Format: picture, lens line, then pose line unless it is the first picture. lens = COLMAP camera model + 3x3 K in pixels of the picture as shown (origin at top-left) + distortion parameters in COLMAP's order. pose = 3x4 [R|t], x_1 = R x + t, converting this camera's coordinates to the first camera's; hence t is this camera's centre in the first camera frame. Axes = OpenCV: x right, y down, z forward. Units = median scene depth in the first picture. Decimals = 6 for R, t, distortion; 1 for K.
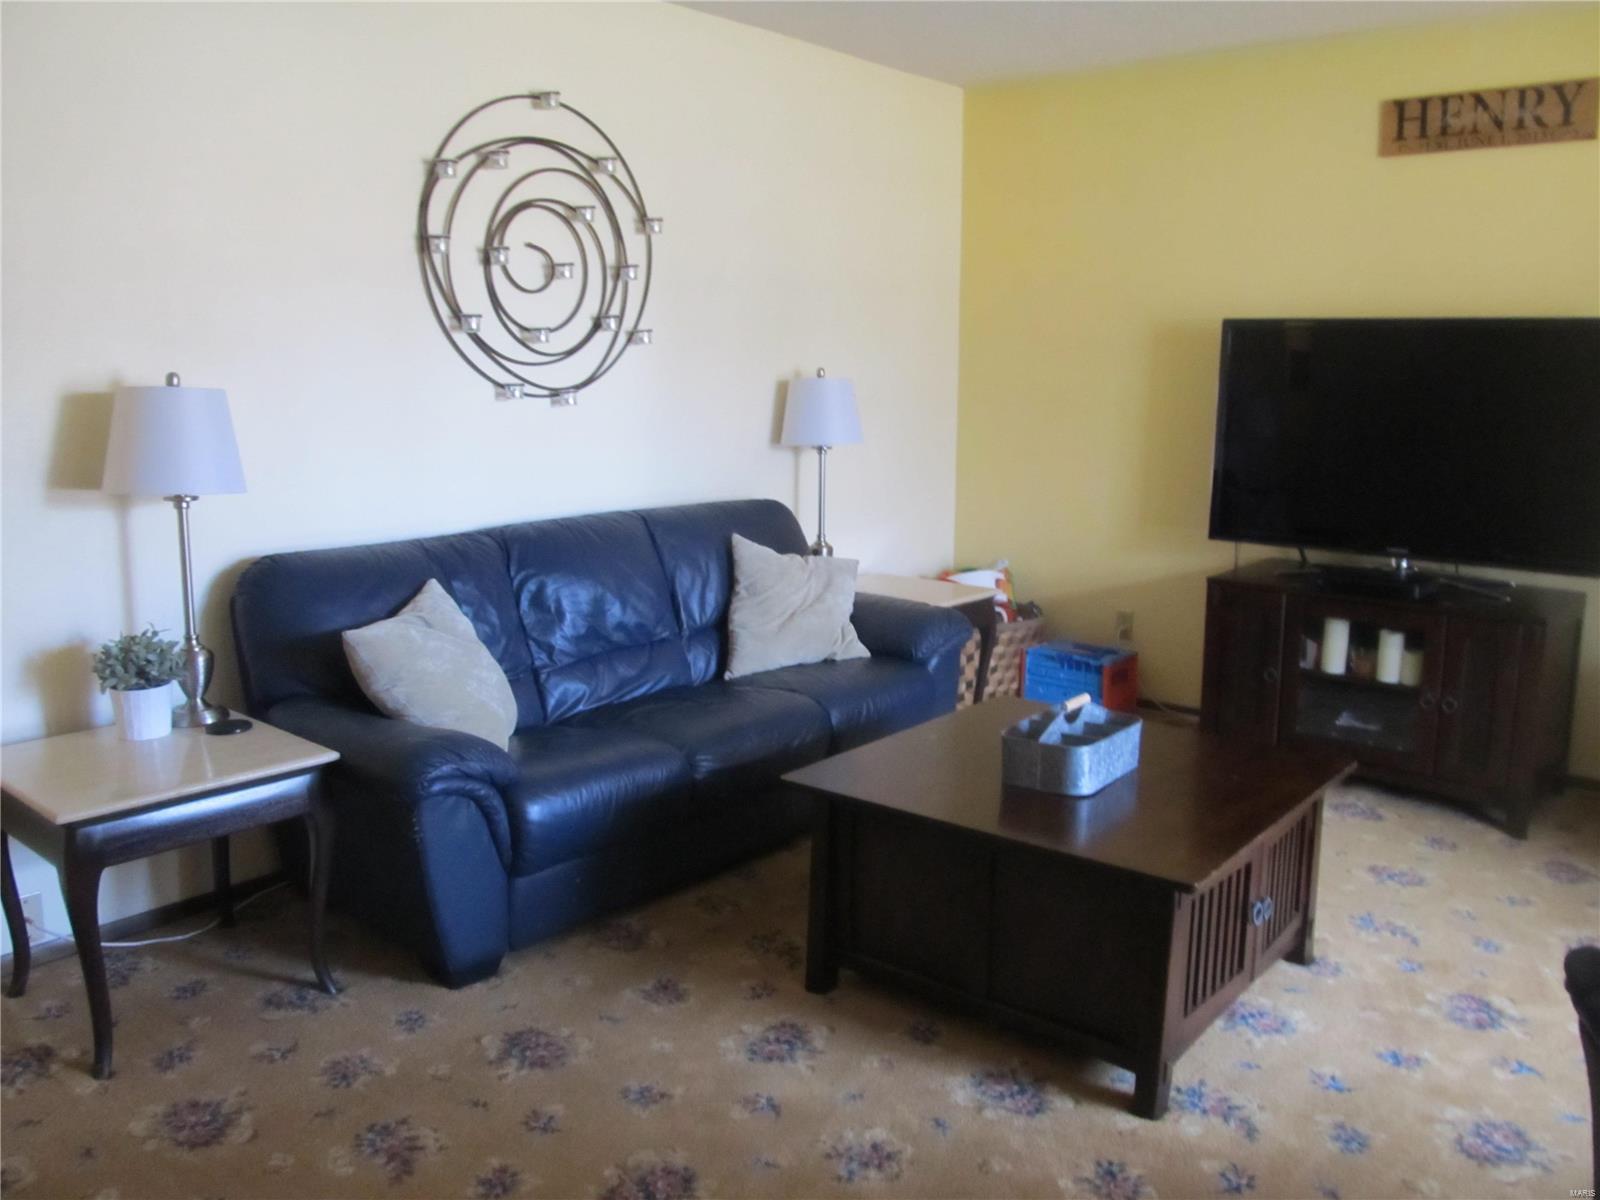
lens RADIAL K [[1316.2, 0, 807.9], [0, 1316.2, 596.0], [0, 0, 1]] dist [-0.057573, 0.001488]
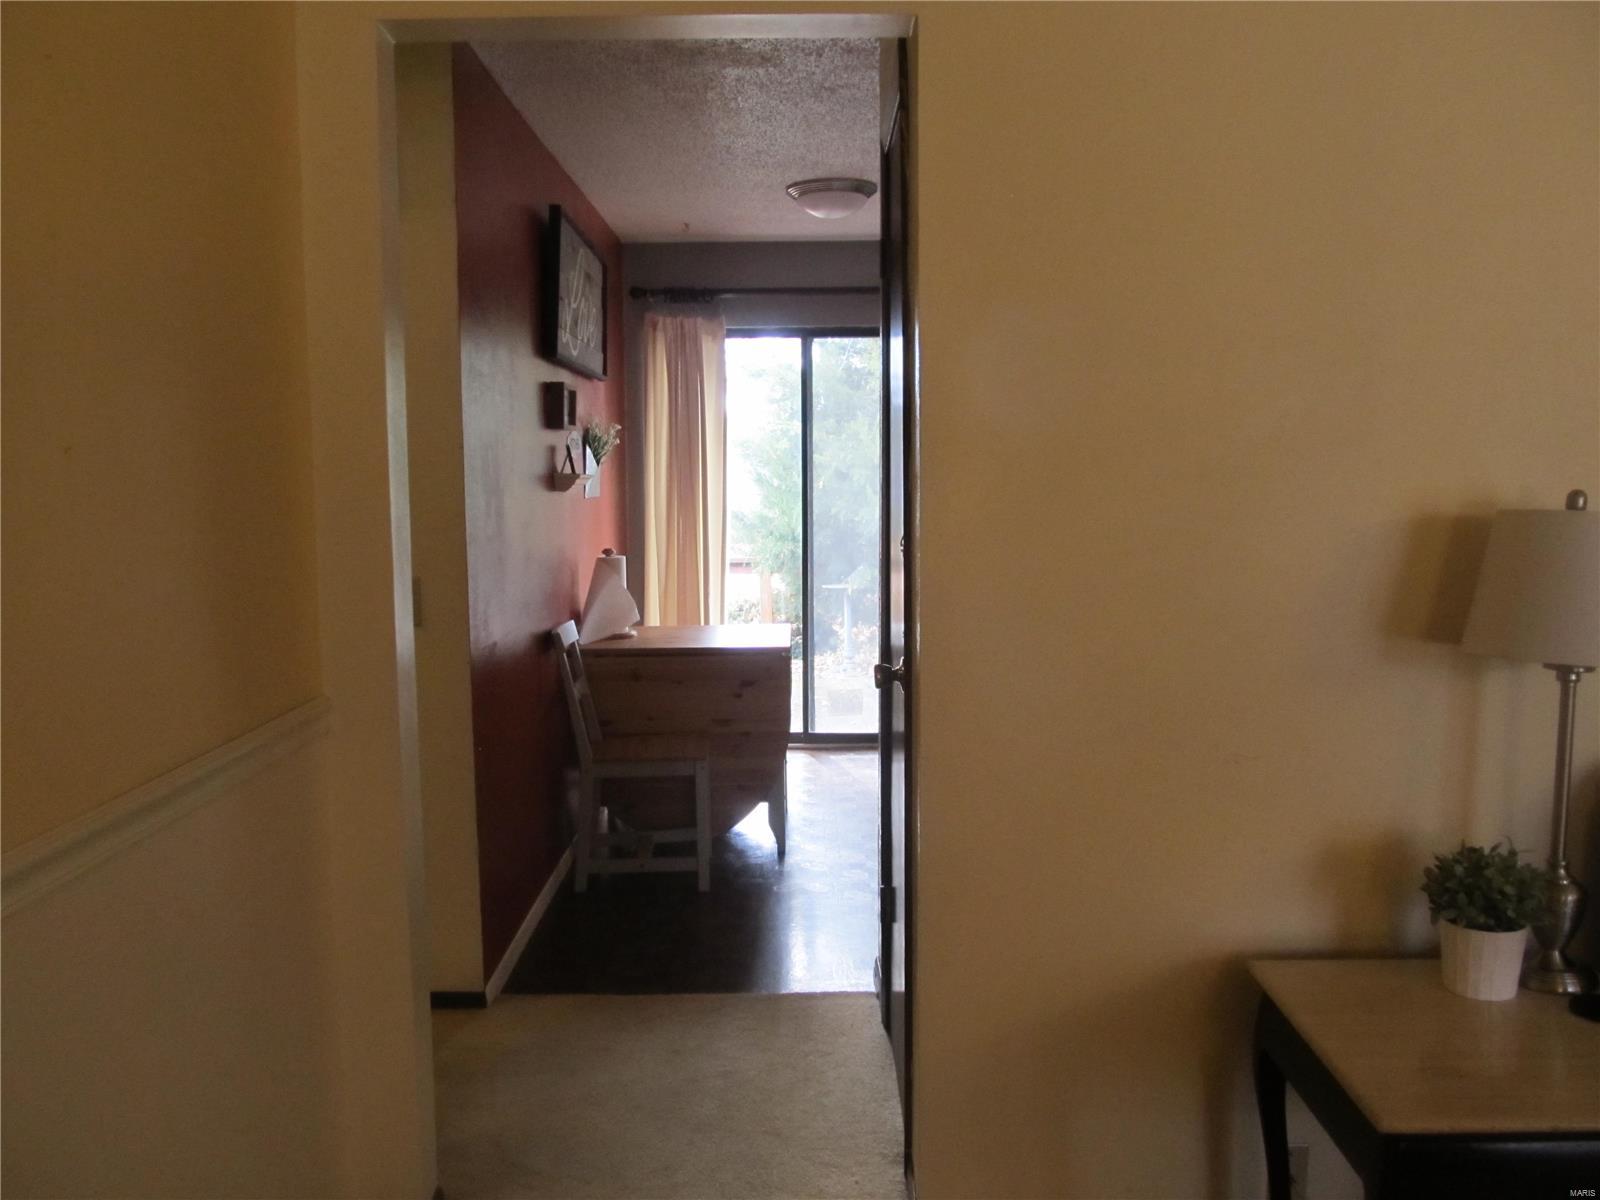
lens RADIAL K [[1316.2, 0, 807.9], [0, 1316.2, 596.0], [0, 0, 1]] dist [-0.057573, 0.001488]
pose [[0.637207, 0.054524, -0.768762, -0.209239], [-0.123269, 0.991863, -0.031827, -0.040431], [0.760771, 0.115045, 0.638743, 0.232509]]
